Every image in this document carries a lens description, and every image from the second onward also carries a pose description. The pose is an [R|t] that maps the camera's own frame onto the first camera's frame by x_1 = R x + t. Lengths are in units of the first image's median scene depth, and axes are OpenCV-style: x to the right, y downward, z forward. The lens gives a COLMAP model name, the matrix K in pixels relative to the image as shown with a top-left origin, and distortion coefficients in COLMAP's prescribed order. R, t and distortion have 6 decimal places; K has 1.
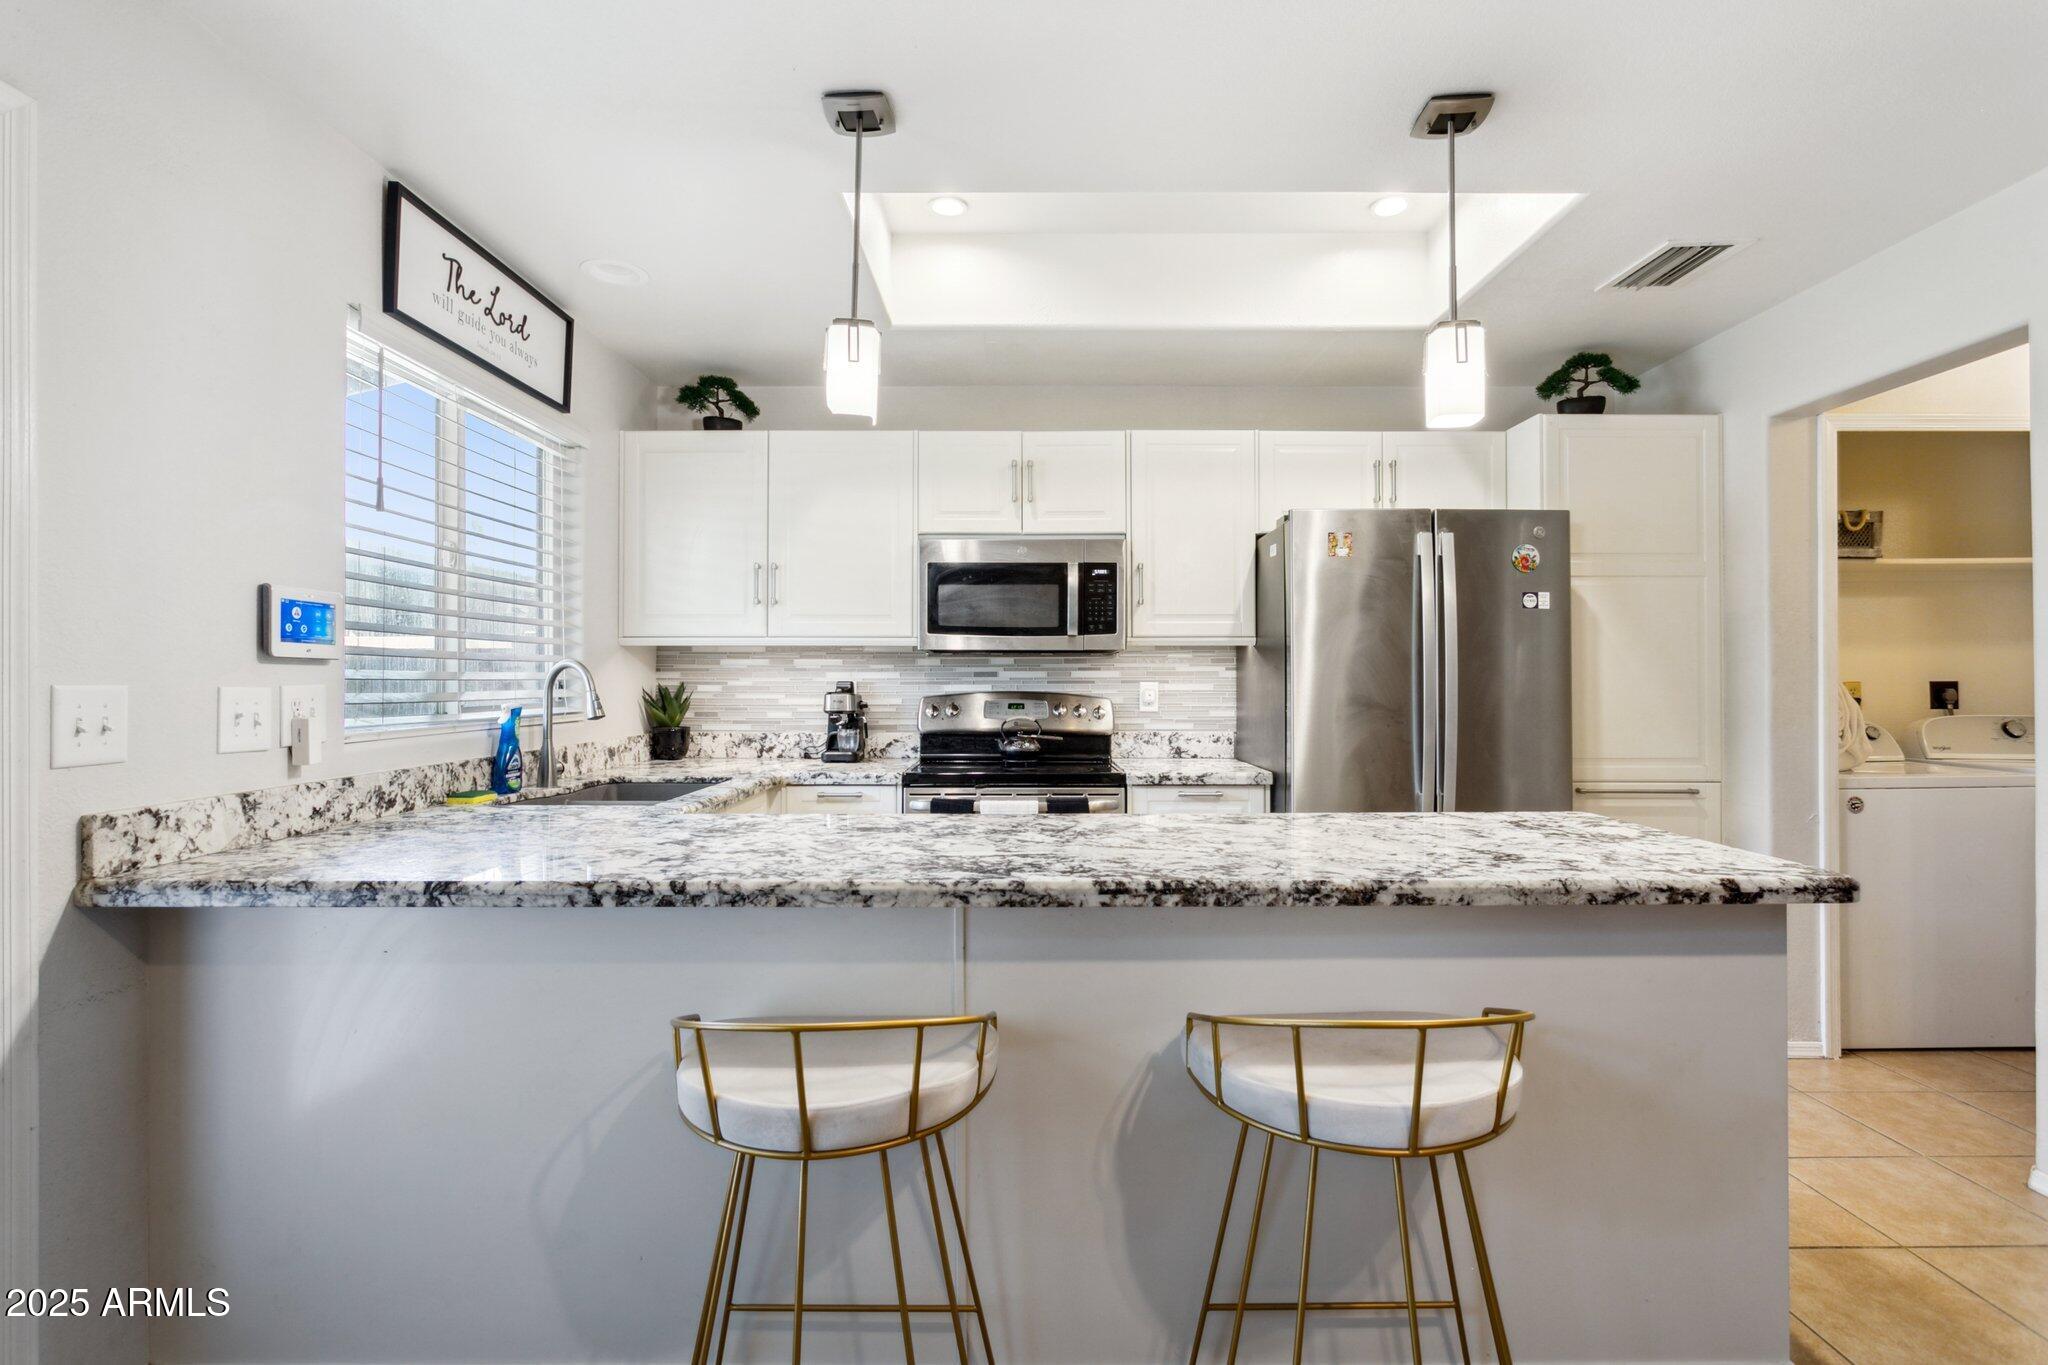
lens RADIAL K [[1045.9, 0, 1013.2], [0, 1045.9, 680.4], [0, 0, 1]] dist [0.001284, 0.002117]
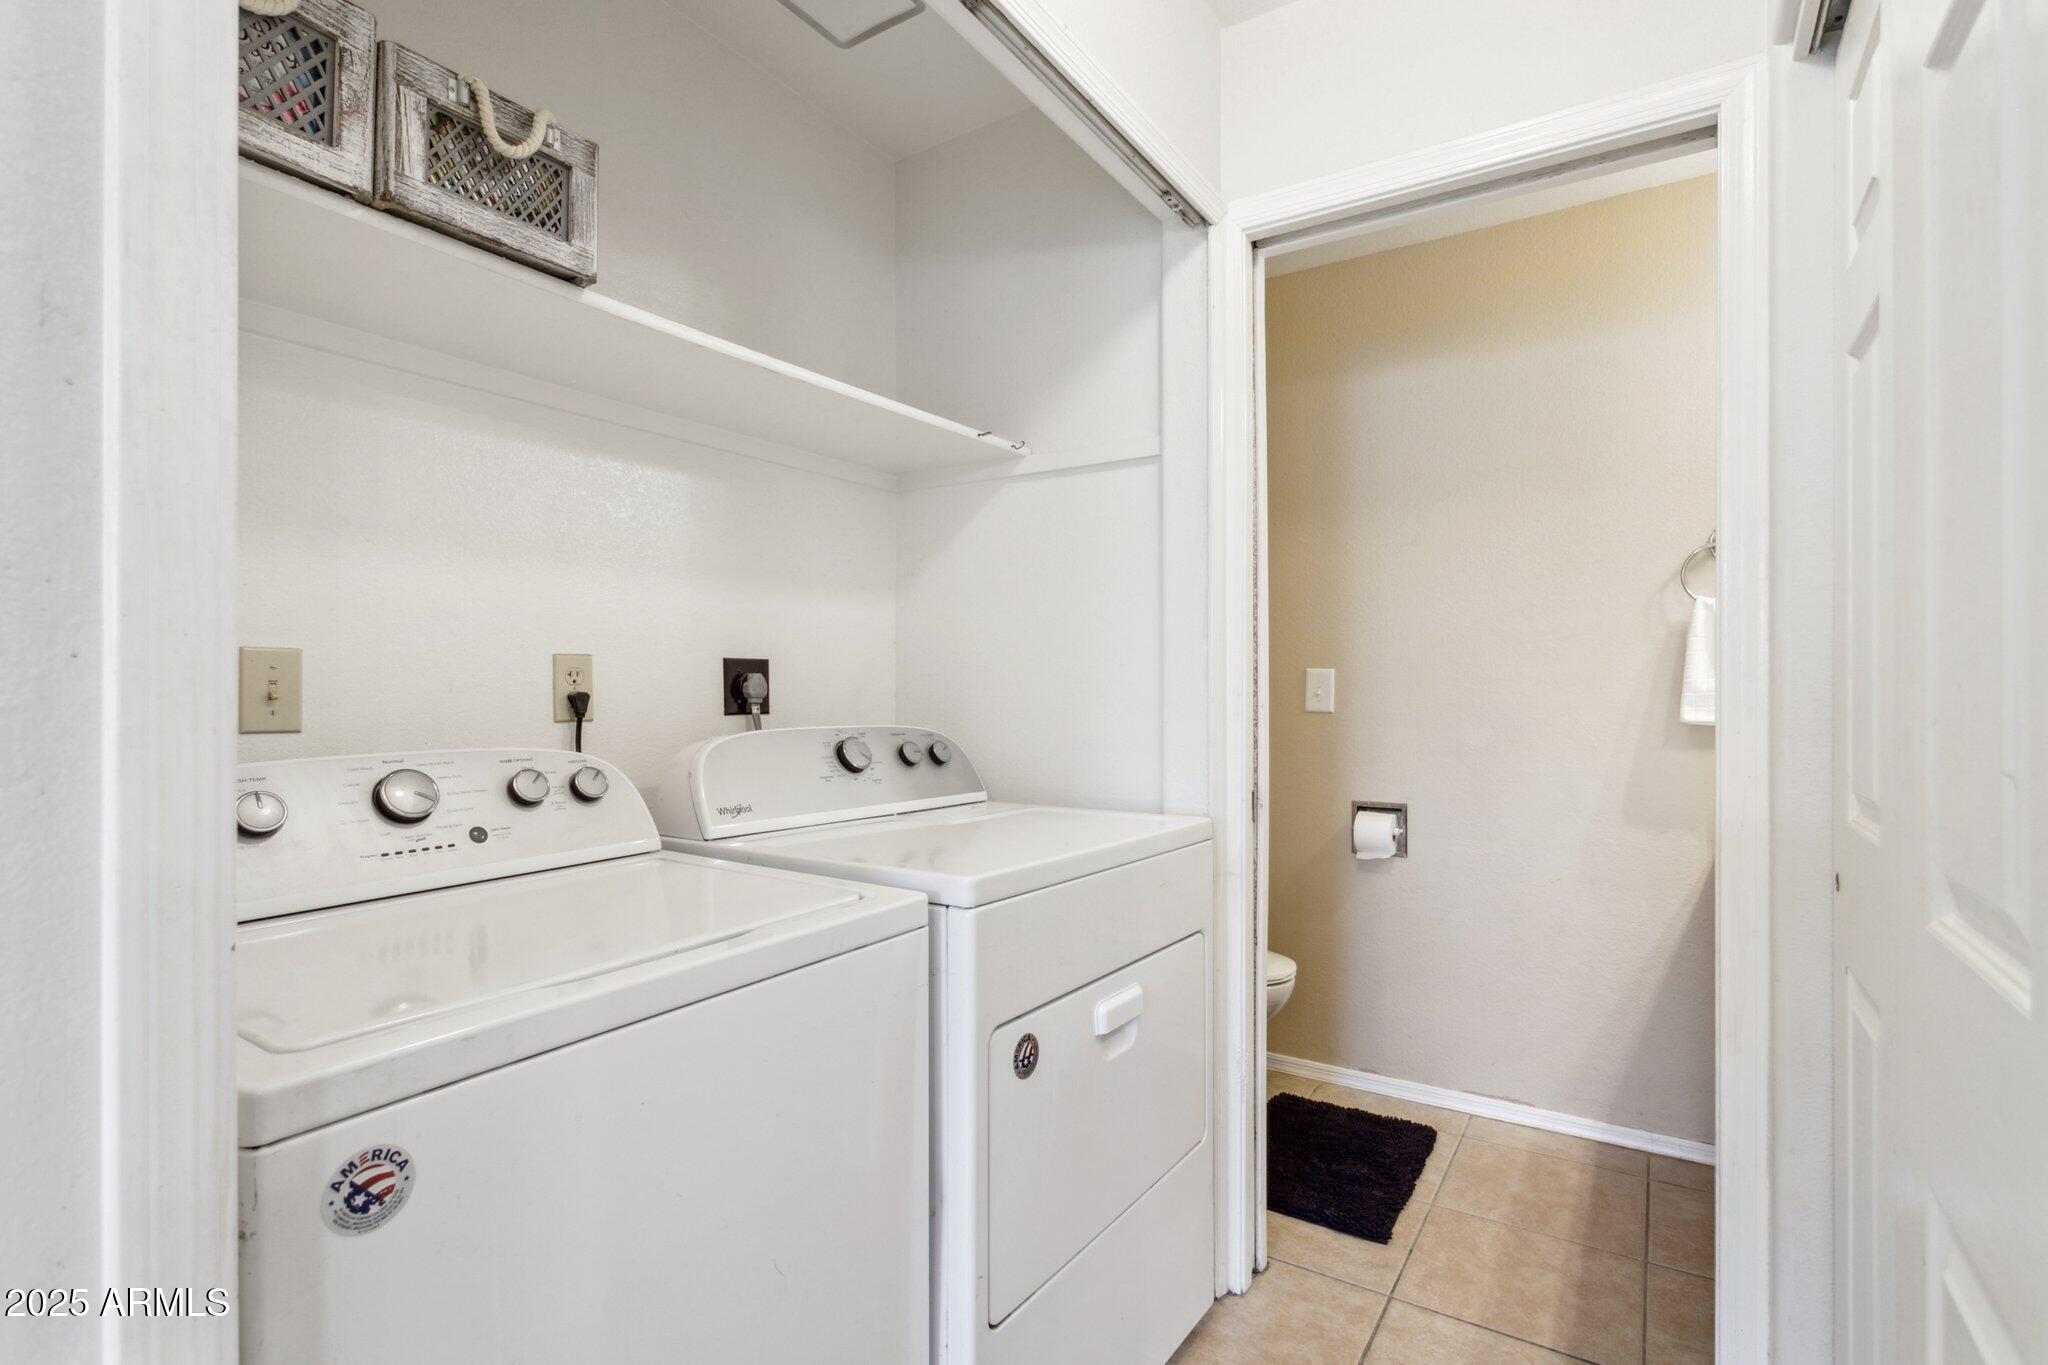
lens RADIAL K [[969.0, 0, 1028.4], [0, 969.0, 677.4], [0, 0, 1]] dist [0.002056, -0.000318]
pose [[0.555387, 0.010029, 0.831532, 0.622399], [-0.001992, 0.999940, -0.010730, 0.014865], [-0.831590, 0.004303, 0.555374, 0.680368]]
